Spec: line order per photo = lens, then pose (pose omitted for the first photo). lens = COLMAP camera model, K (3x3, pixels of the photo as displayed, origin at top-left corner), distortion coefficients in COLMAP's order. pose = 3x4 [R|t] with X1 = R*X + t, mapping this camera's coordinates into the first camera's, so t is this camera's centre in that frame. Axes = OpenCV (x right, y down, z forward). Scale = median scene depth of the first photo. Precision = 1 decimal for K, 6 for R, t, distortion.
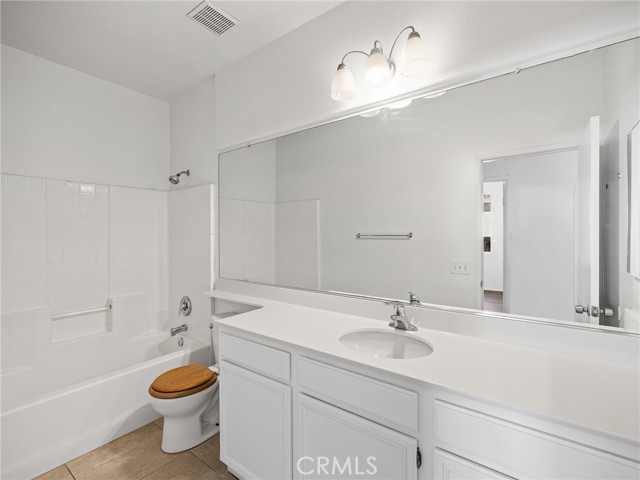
lens RADIAL K [[297.2, 0, 323.7], [0, 297.2, 238.4], [0, 0, 1]] dist [-0.000302, 0.000019]
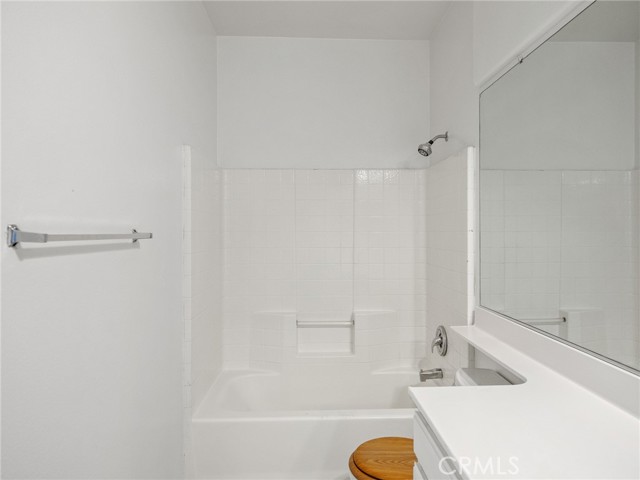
lens RADIAL K [[411.6, 0, 321.5], [0, 411.6, 232.2], [0, 0, 1]] dist [-0.000171, 0.000008]
pose [[0.629489, 0.003082, -0.777003, 0.078213], [-0.011757, 0.999915, -0.005559, -0.003158], [0.776920, 0.012634, 0.629472, 0.239831]]
